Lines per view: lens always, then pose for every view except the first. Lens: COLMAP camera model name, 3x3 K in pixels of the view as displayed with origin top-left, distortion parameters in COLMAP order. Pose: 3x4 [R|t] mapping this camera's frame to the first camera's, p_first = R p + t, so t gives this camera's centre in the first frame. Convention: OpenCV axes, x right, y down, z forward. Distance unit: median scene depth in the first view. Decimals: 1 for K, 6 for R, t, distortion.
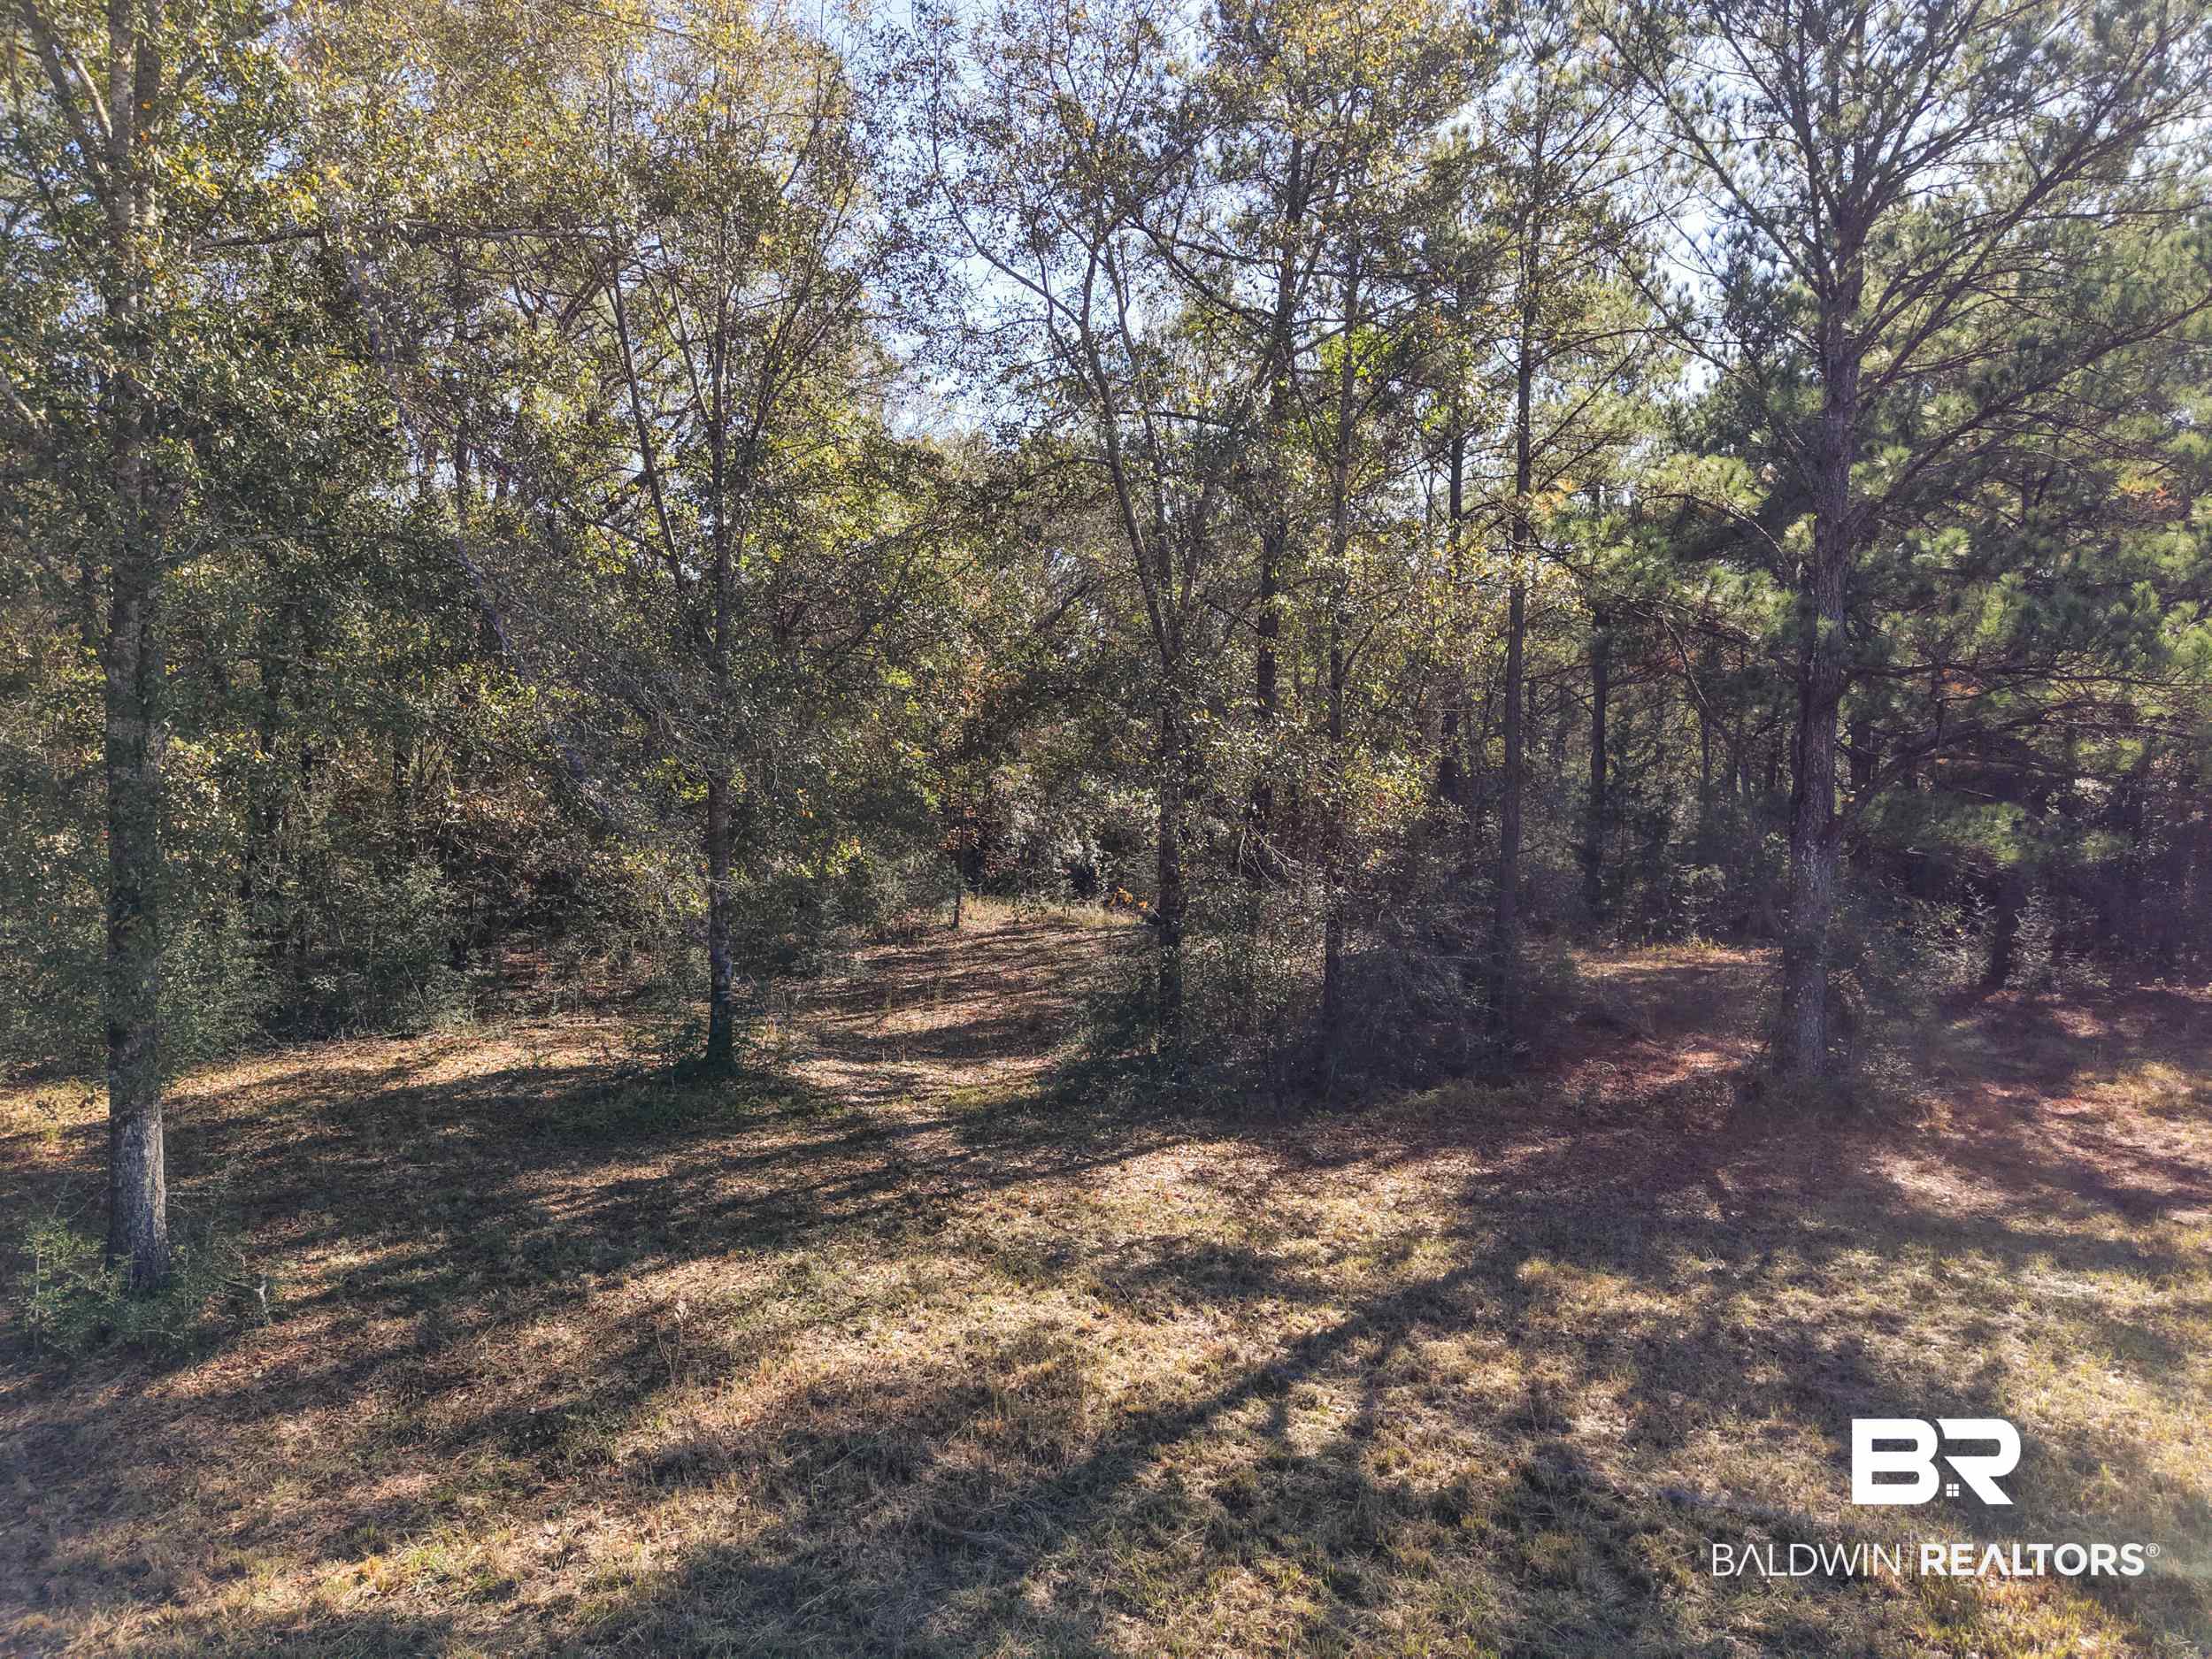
lens RADIAL K [[1479.9, 0, 1106.0], [0, 1479.9, 830.1], [0, 0, 1]] dist [0.030589, -0.027660]
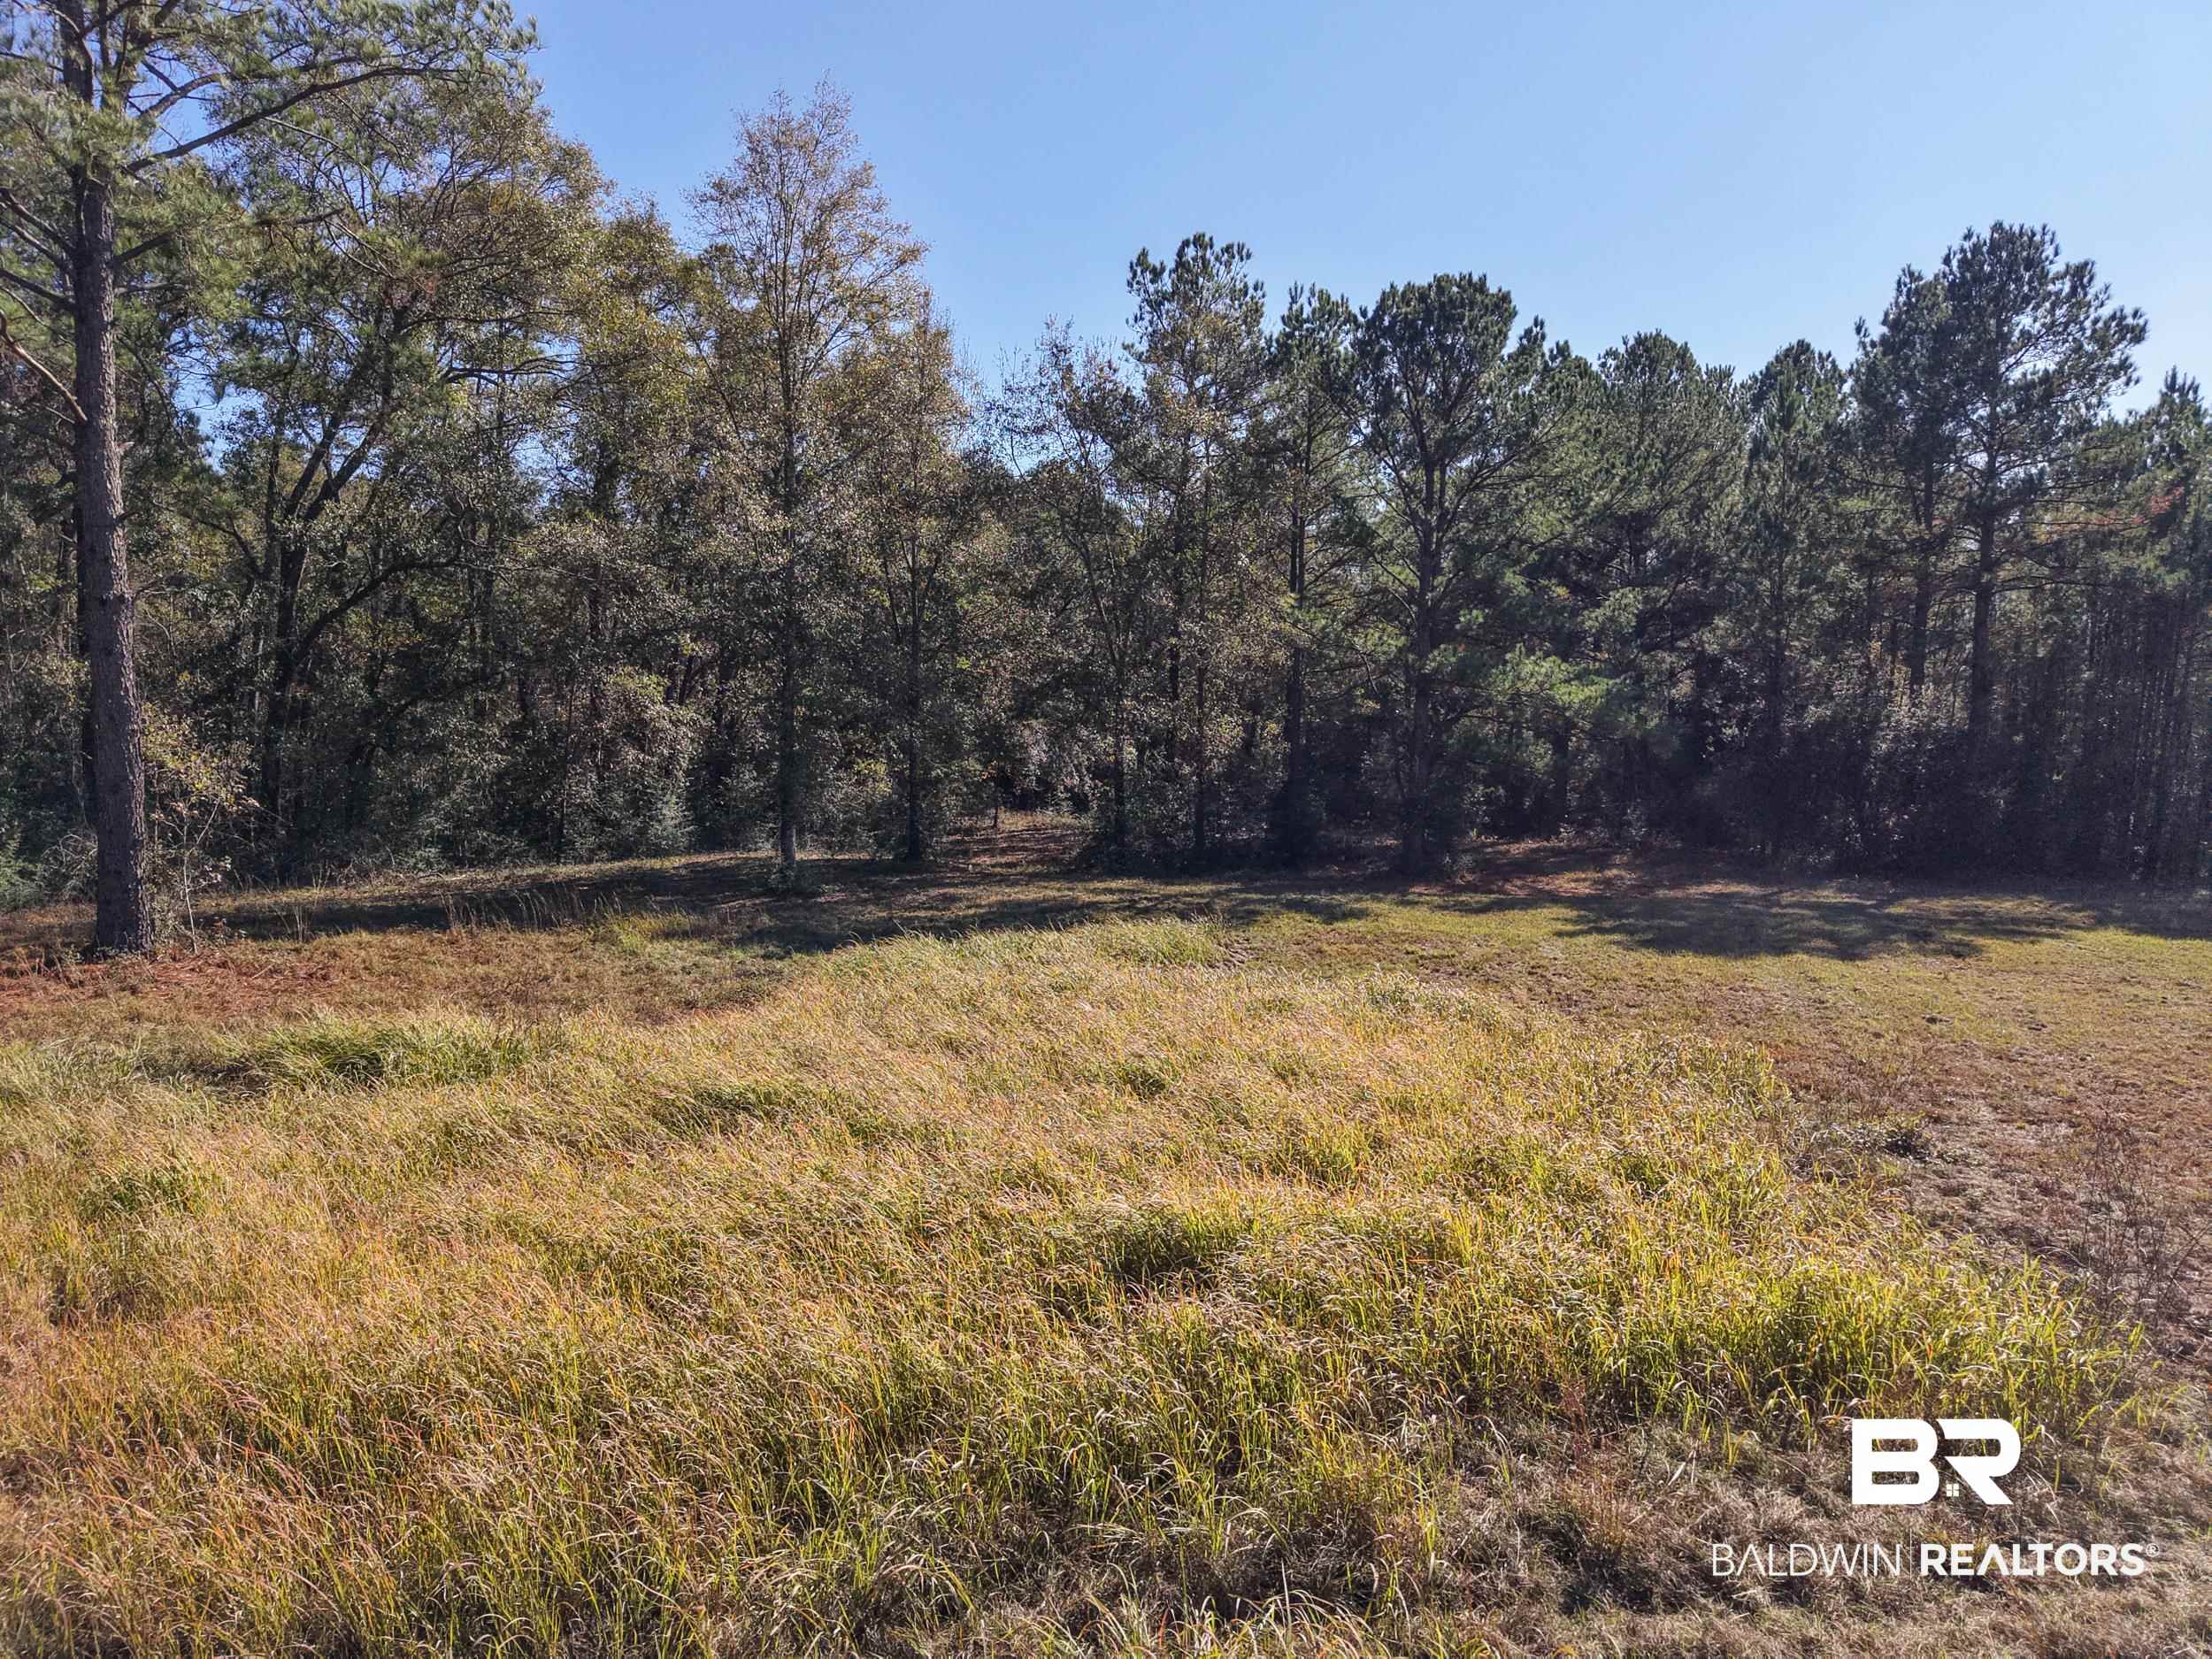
lens RADIAL K [[1479.9, 0, 1106.2], [0, 1479.9, 823.2], [0, 0, 1]] dist [0.030589, -0.027660]
pose [[0.999996, 0.001570, 0.002452, 0.007742], [-0.001635, 0.999650, 0.026386, 0.020059], [-0.002409, -0.026390, 0.999649, -0.490155]]
